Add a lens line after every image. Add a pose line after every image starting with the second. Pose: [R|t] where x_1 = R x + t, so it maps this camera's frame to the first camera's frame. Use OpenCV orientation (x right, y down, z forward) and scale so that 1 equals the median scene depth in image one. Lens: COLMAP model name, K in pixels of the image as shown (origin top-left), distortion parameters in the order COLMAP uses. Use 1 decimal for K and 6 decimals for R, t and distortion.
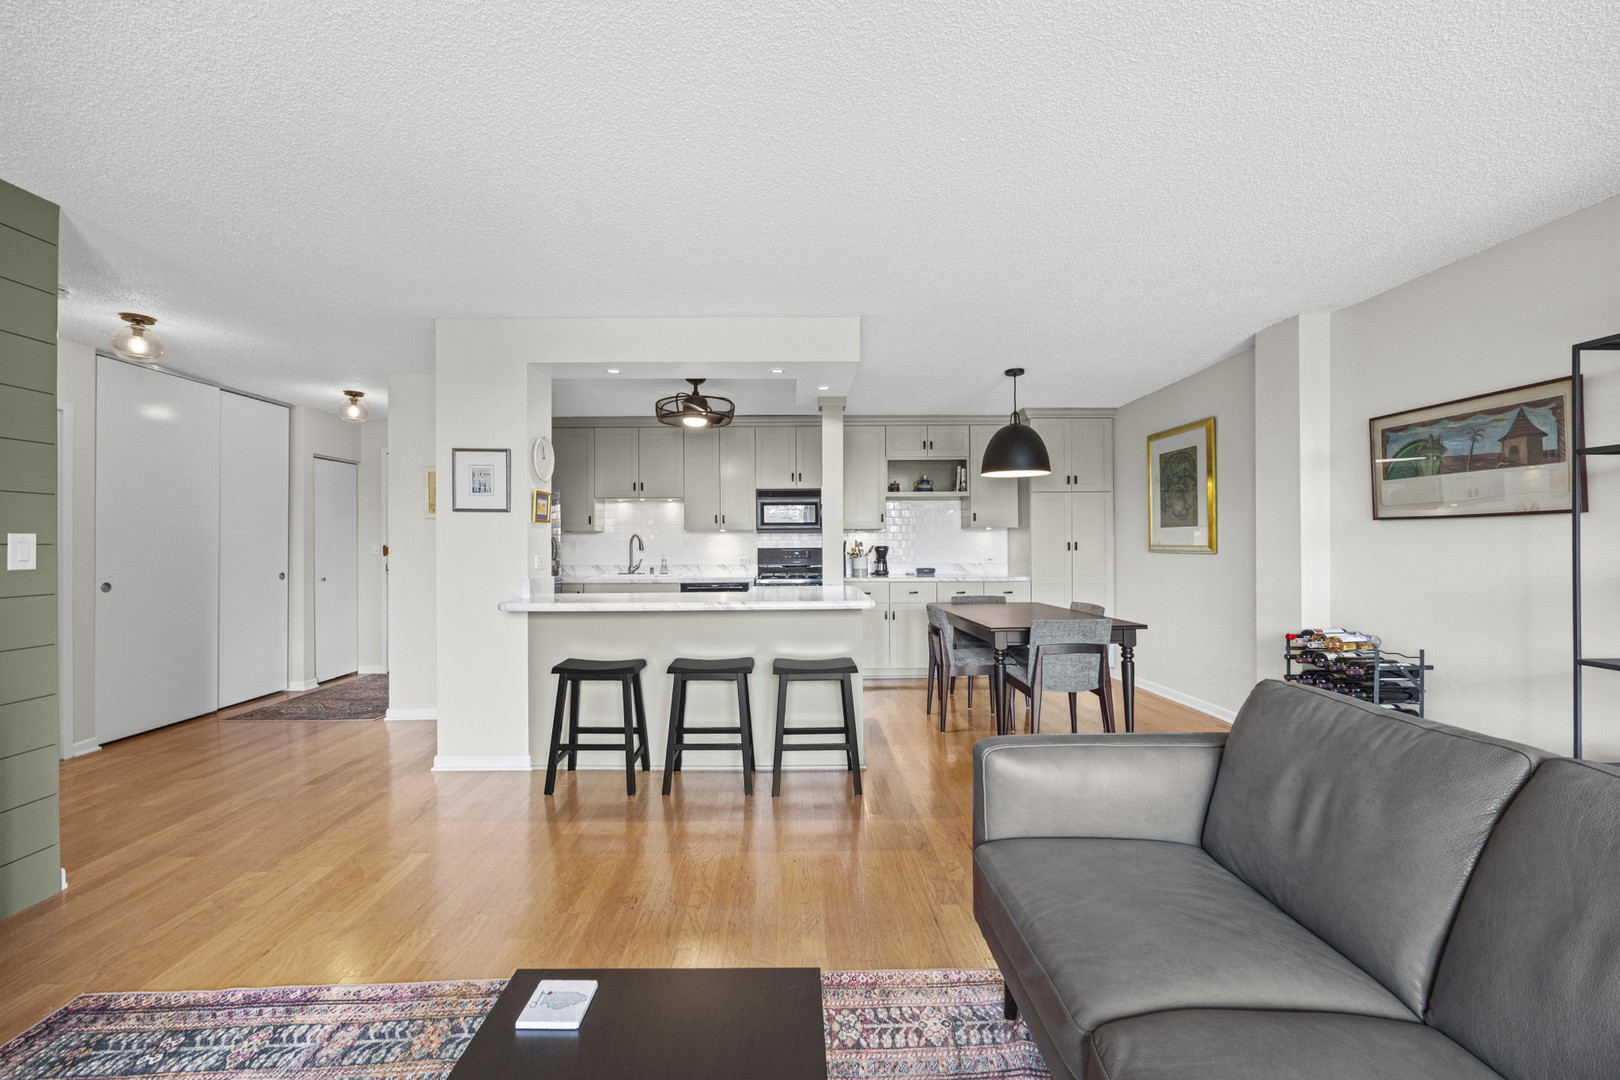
lens RADIAL K [[627.4, 0, 781.9], [0, 627.4, 541.4], [0, 0, 1]] dist [-0.002980, 0.000081]
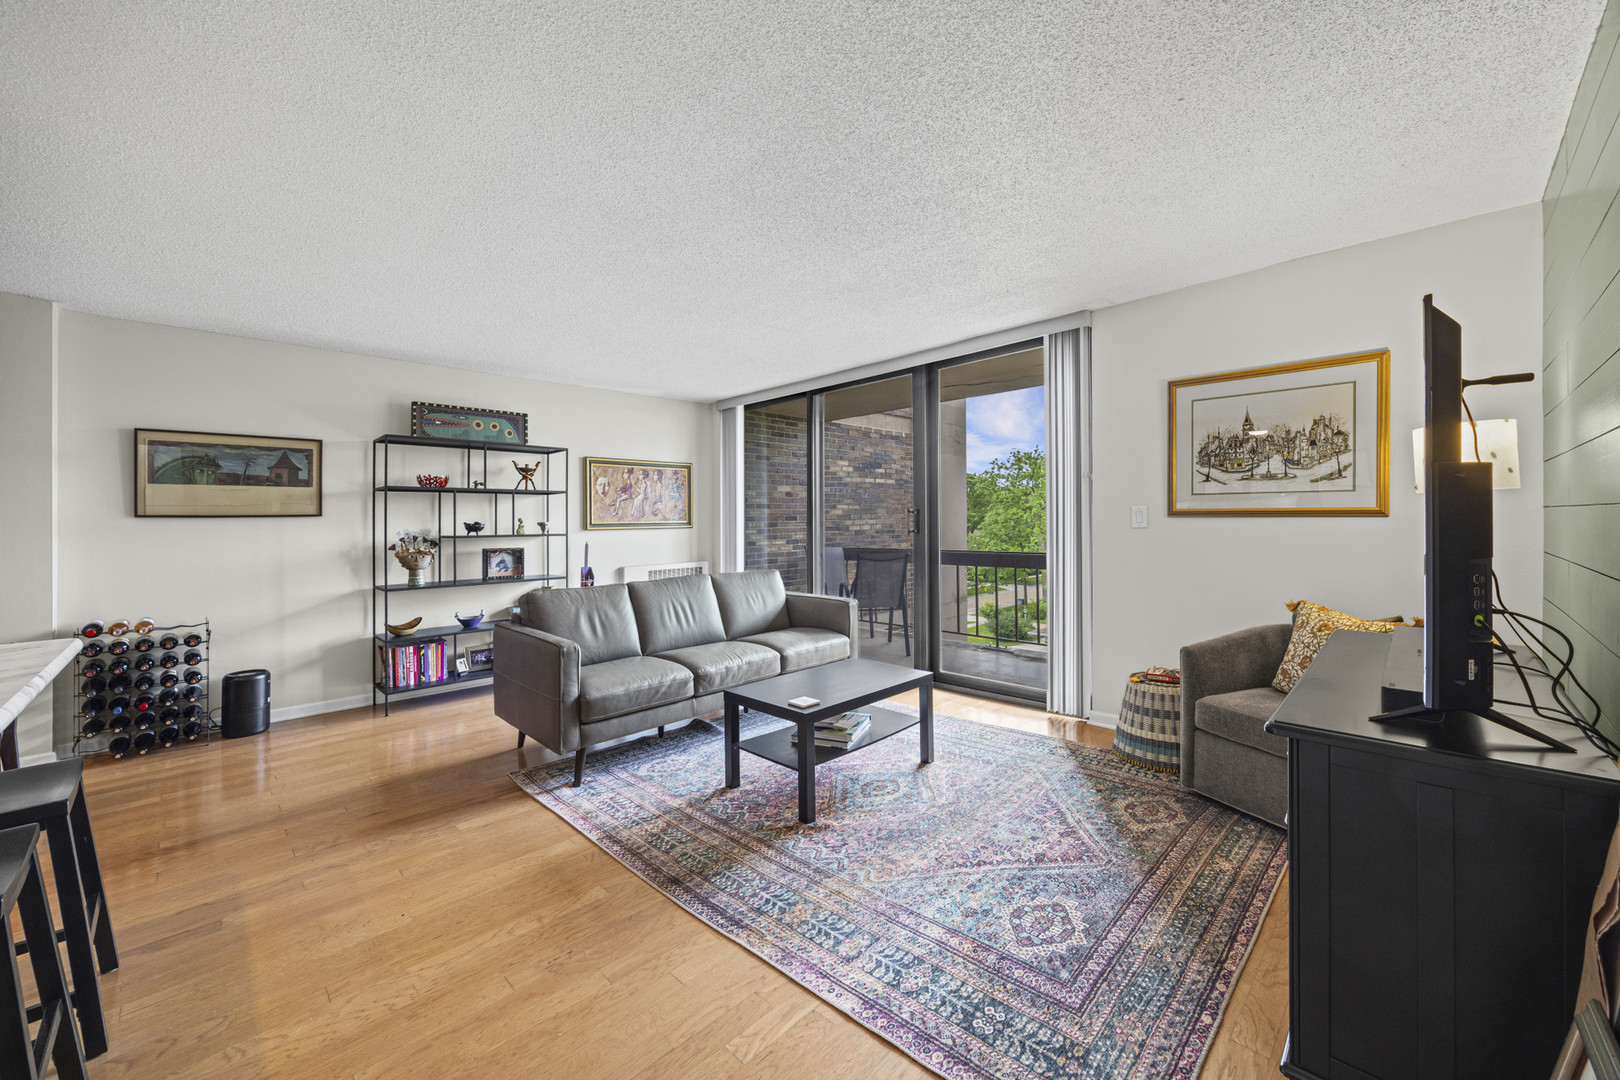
lens RADIAL K [[627.4, 0, 815.6], [0, 627.4, 511.0], [0, 0, 1]] dist [-0.002980, 0.000081]
pose [[-0.704946, 0.028879, 0.708673, -0.532534], [0.021223, 0.999582, -0.019623, 0.002675], [-0.708944, 0.001207, -0.705264, 0.661076]]
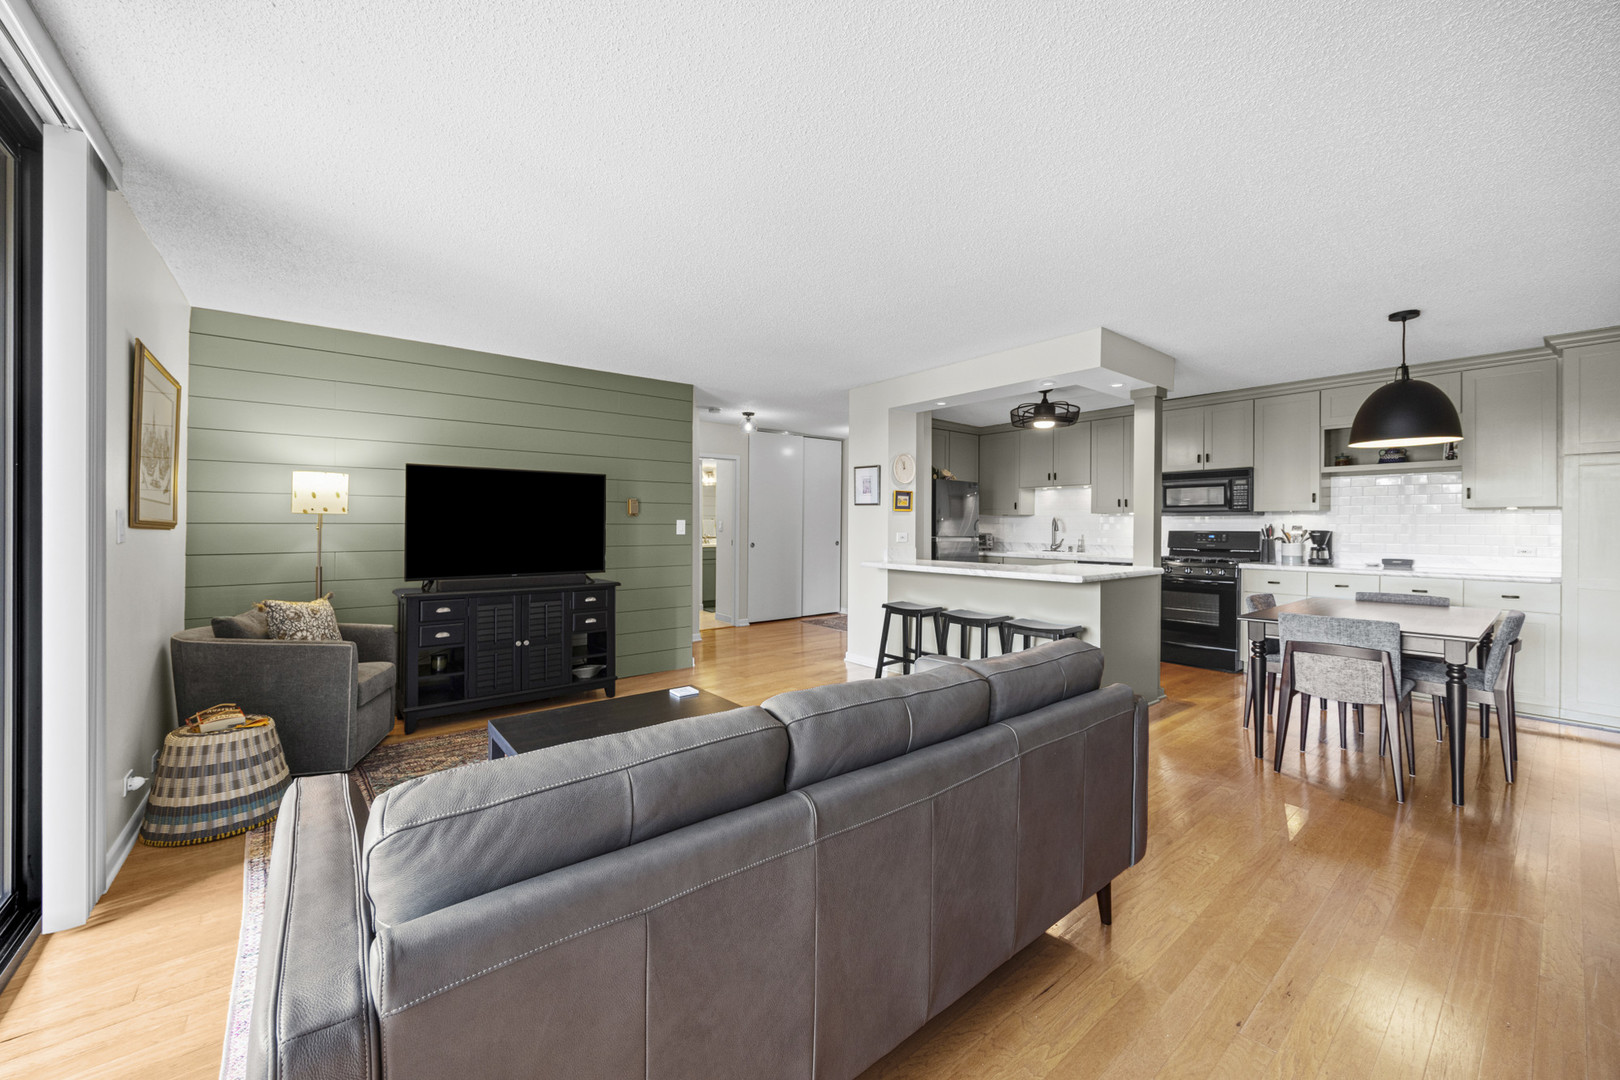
lens RADIAL K [[593.7, 0, 828.8], [0, 593.7, 520.7], [0, 0, 1]] dist [-0.009765, 0.000691]
pose [[0.647478, 0.002291, -0.762080, 0.484688], [-0.003301, 0.999995, 0.000202, -0.005651], [0.762077, 0.002385, 0.647482, -0.046267]]
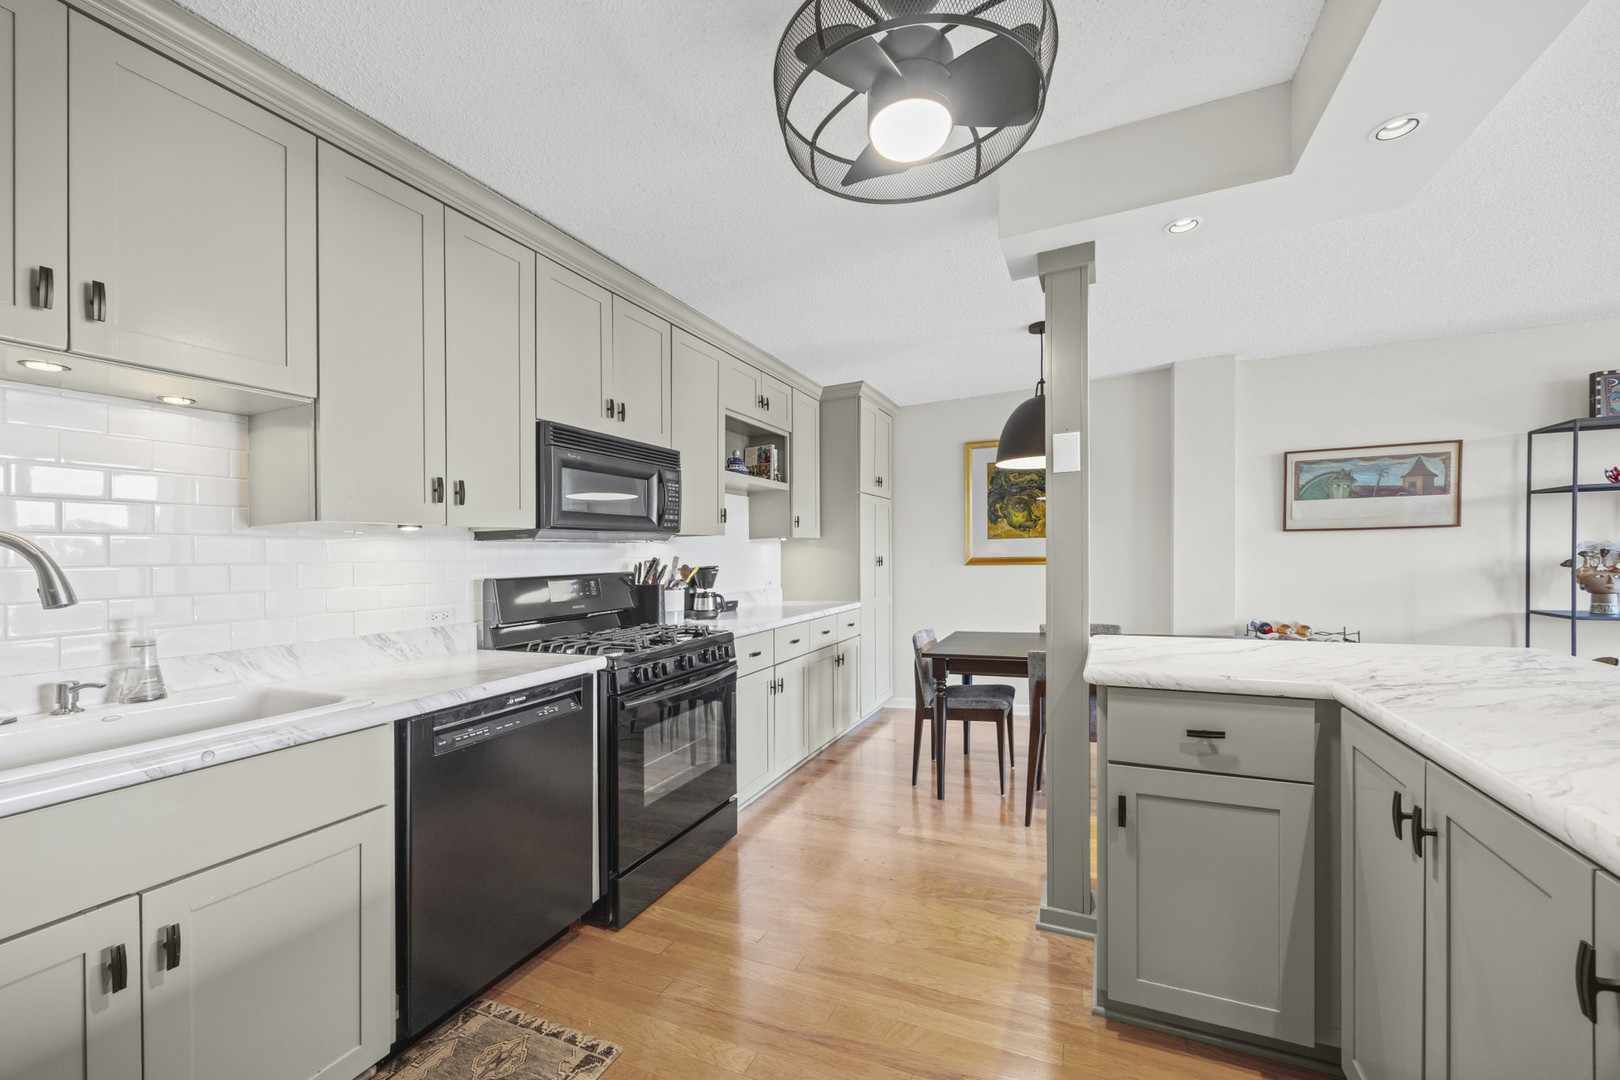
lens RADIAL K [[627.4, 0, 816.7], [0, 627.4, 538.6], [0, 0, 1]] dist [-0.002980, 0.000081]
pose [[0.398540, 0.021898, 0.916890, -0.443277], [0.018069, 0.999333, -0.031721, 0.003486], [-0.916973, 0.029209, 0.397878, 0.983147]]
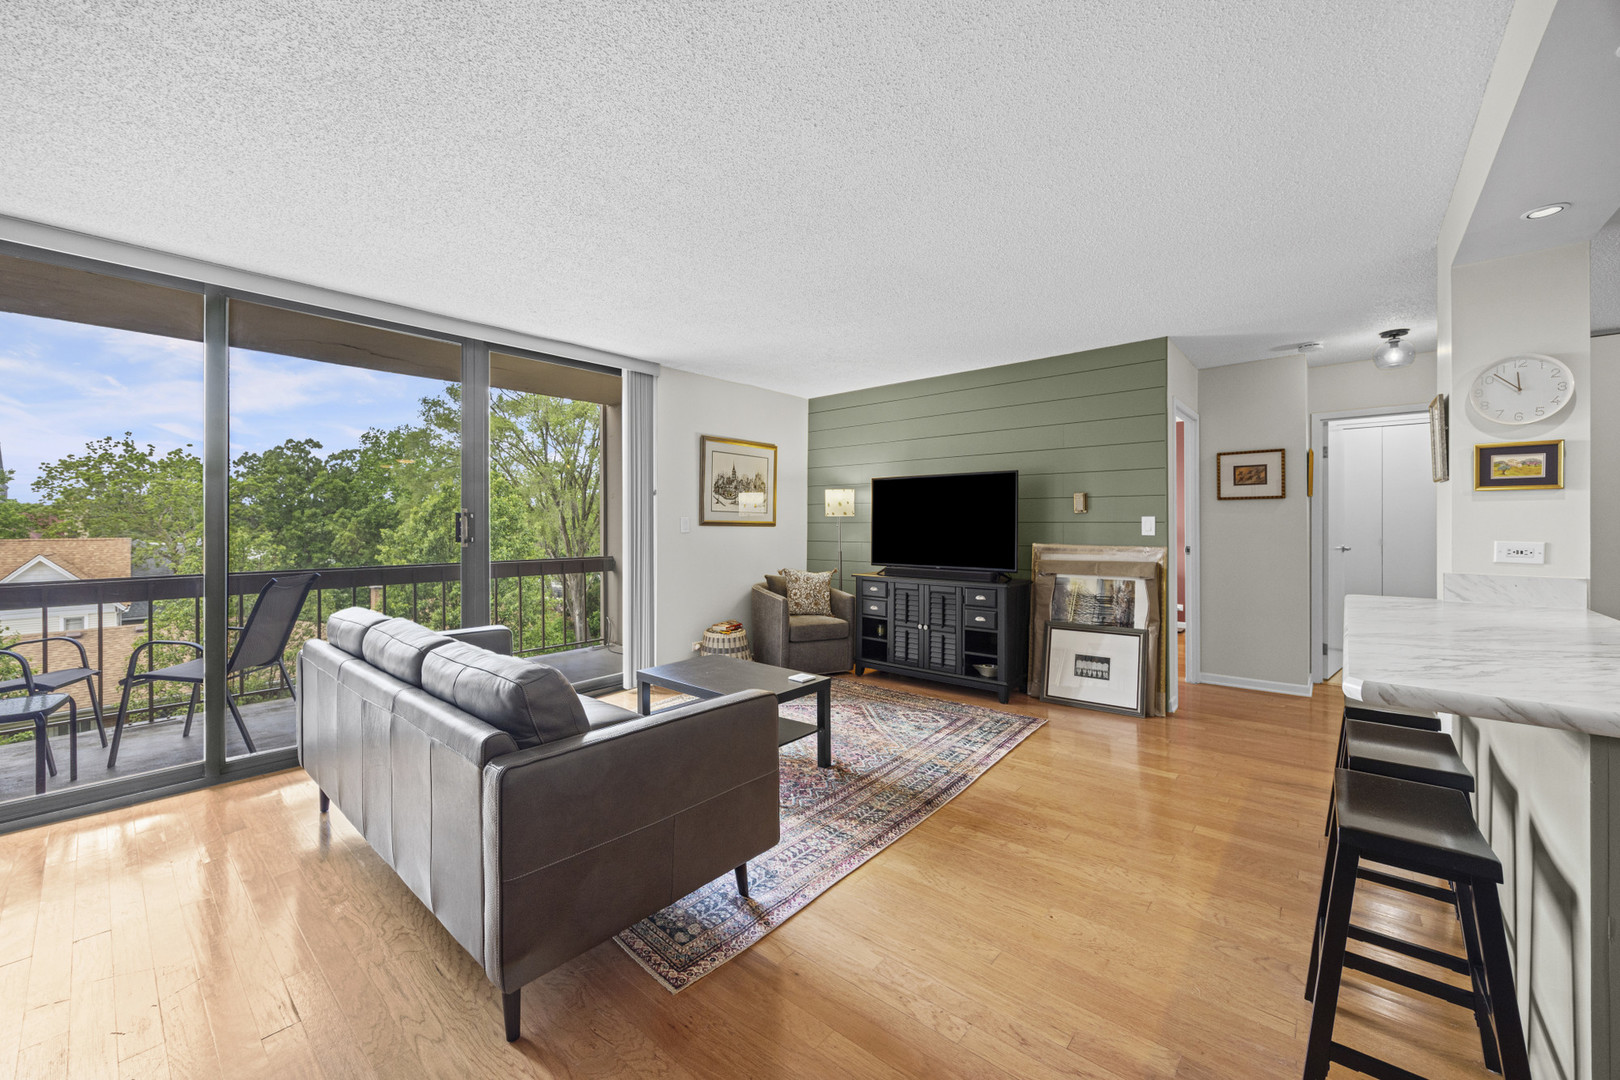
lens RADIAL K [[627.4, 0, 815.9], [0, 627.4, 520.5], [0, 0, 1]] dist [-0.002980, 0.000081]
pose [[-0.642910, 0.001303, -0.765941, 0.458592], [0.004851, 0.999985, -0.002372, -0.001122], [0.765926, -0.005240, -0.642907, 0.712751]]
